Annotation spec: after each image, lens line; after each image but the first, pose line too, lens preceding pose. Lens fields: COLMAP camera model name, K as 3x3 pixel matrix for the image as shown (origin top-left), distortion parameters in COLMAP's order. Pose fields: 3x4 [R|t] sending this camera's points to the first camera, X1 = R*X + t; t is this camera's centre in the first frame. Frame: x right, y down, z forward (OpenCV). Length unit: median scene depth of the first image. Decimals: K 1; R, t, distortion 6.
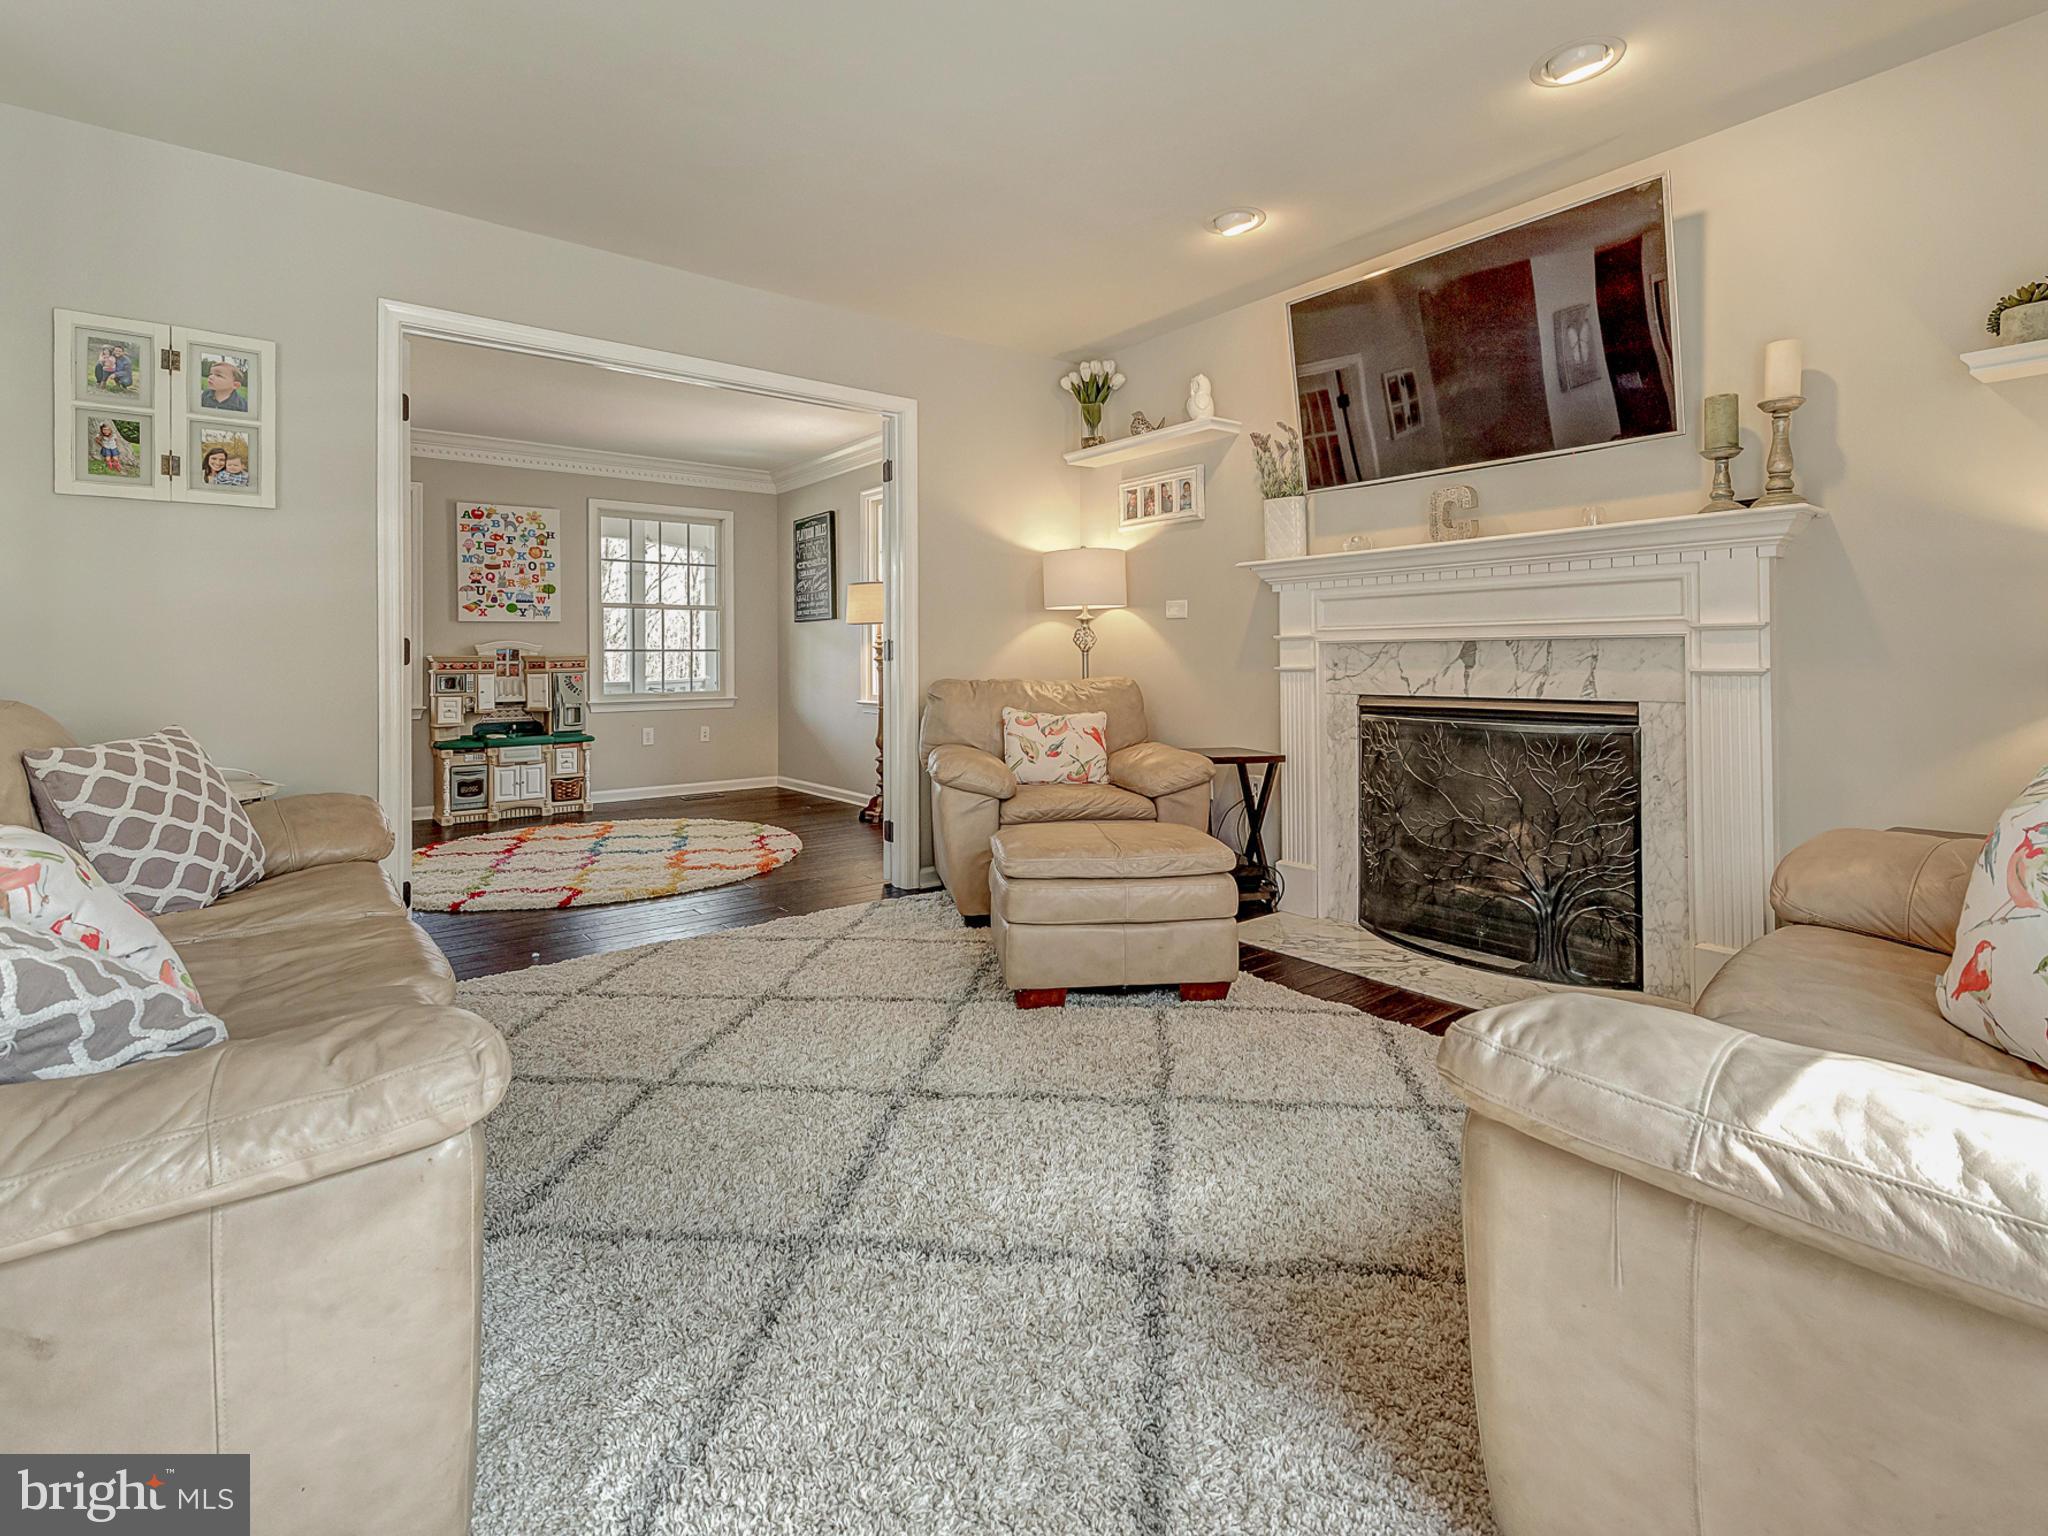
lens RADIAL K [[962.0, 0, 1021.8], [0, 962.0, 778.4], [0, 0, 1]] dist [-0.002334, -0.001846]
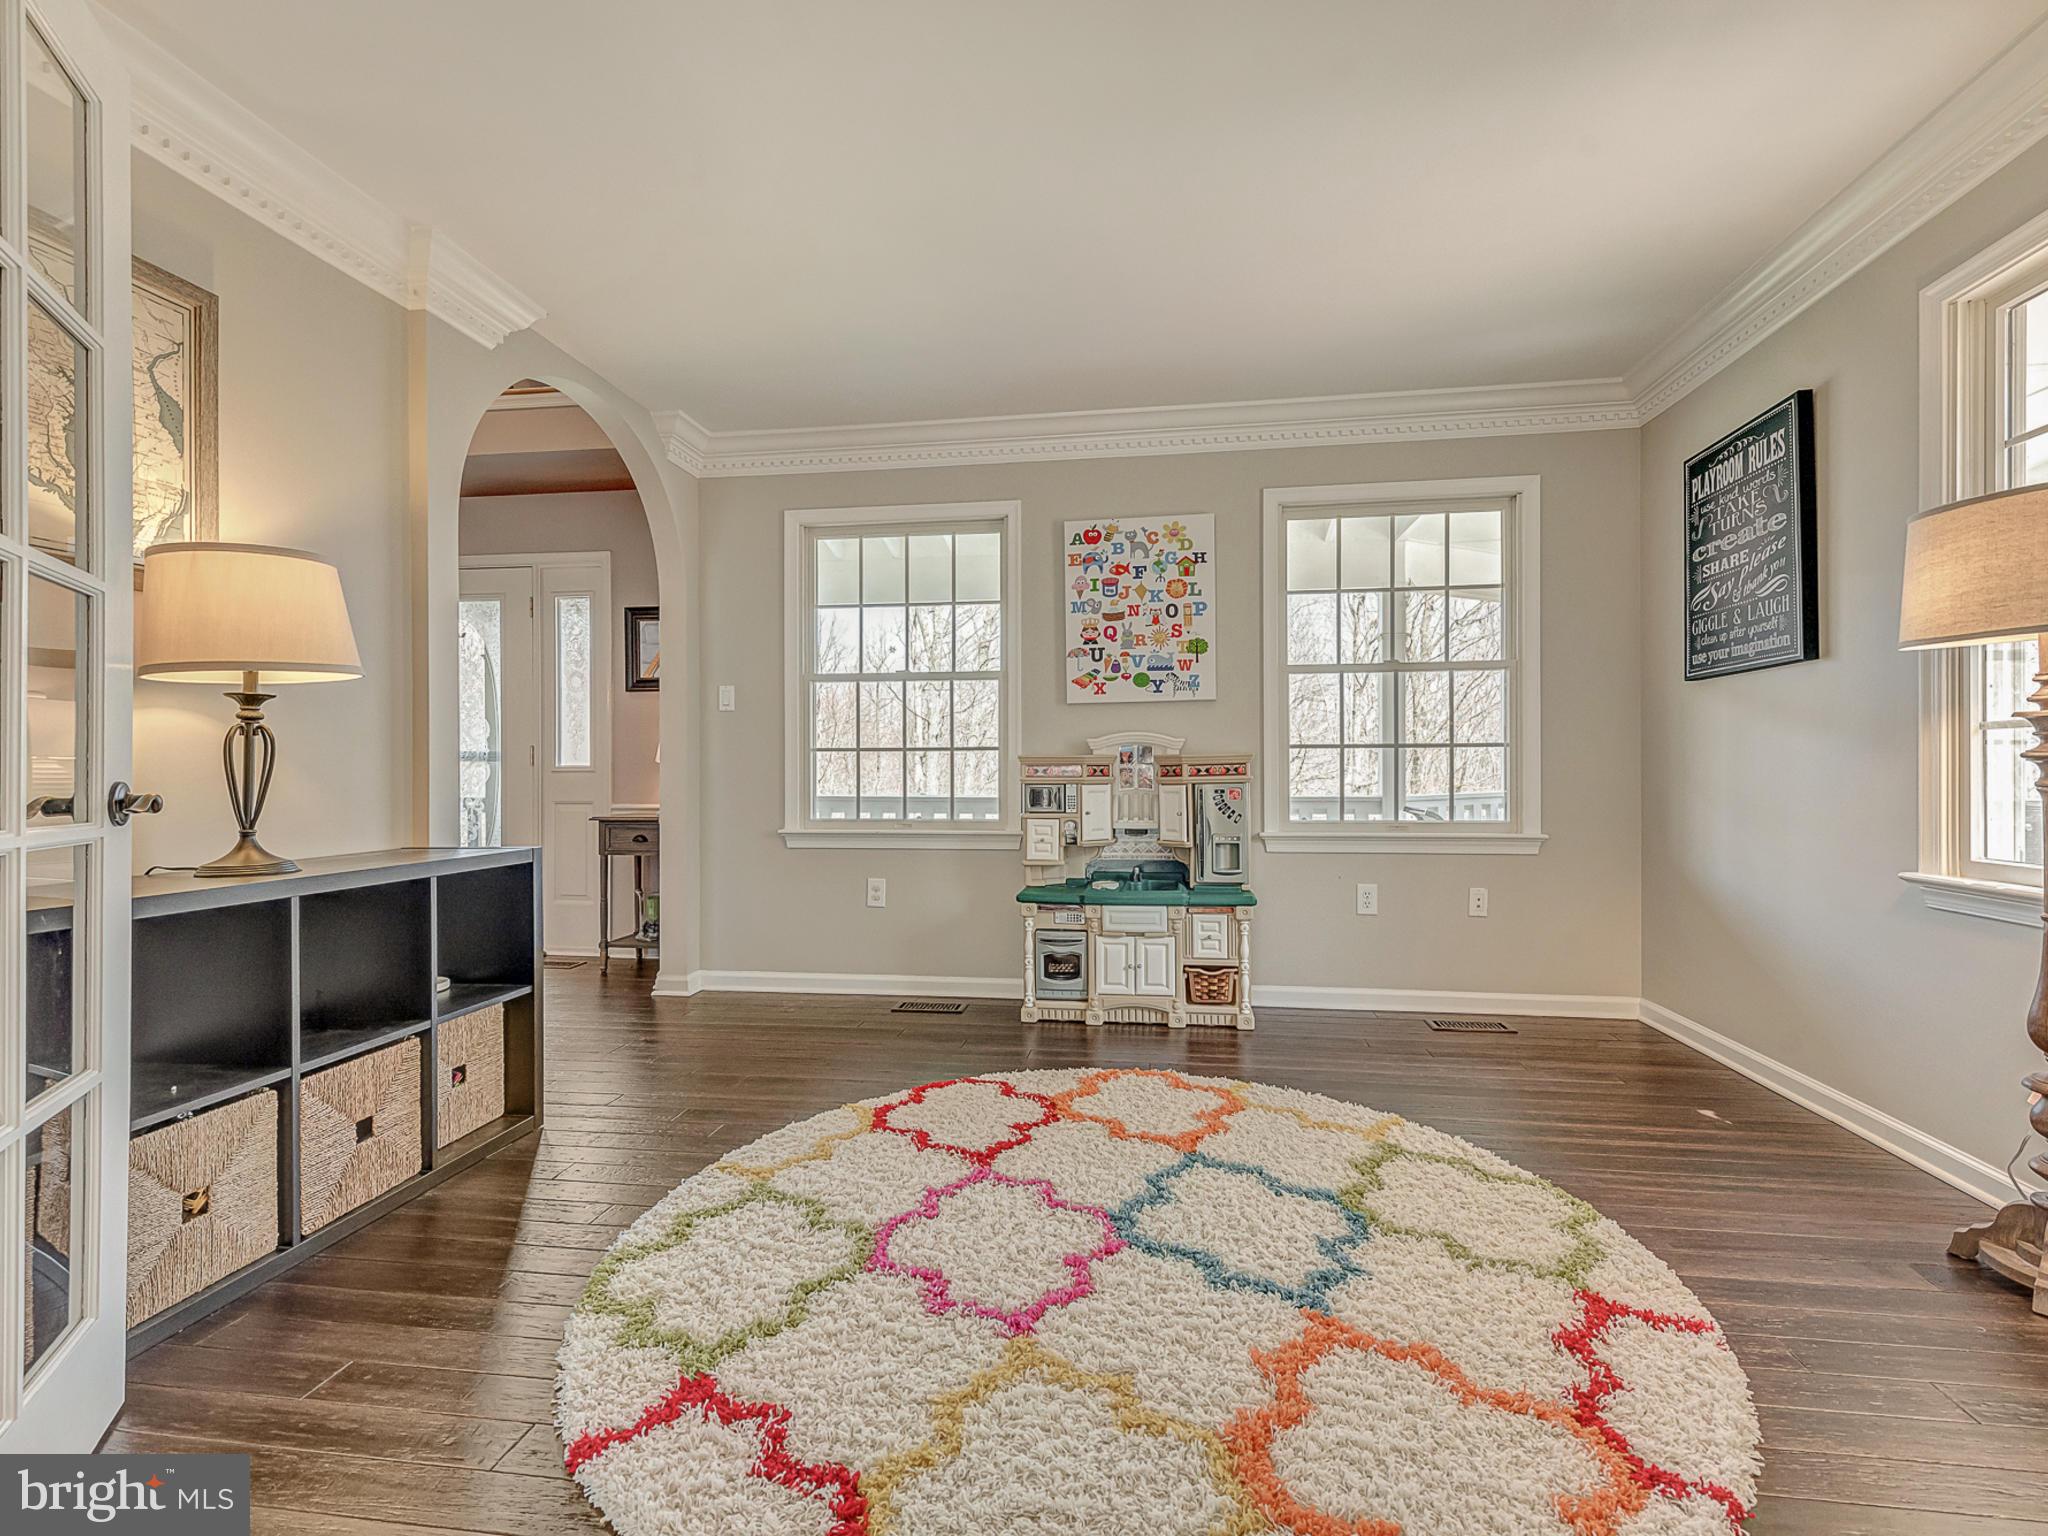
lens RADIAL K [[913.8, 0, 1021.2], [0, 913.8, 717.8], [0, 0, 1]] dist [0.011519, -0.000079]
pose [[0.670049, -0.036122, -0.741437, -0.142086], [-0.090900, 0.987306, -0.130248, -0.068032], [0.736730, 0.154669, 0.658260, 0.552204]]
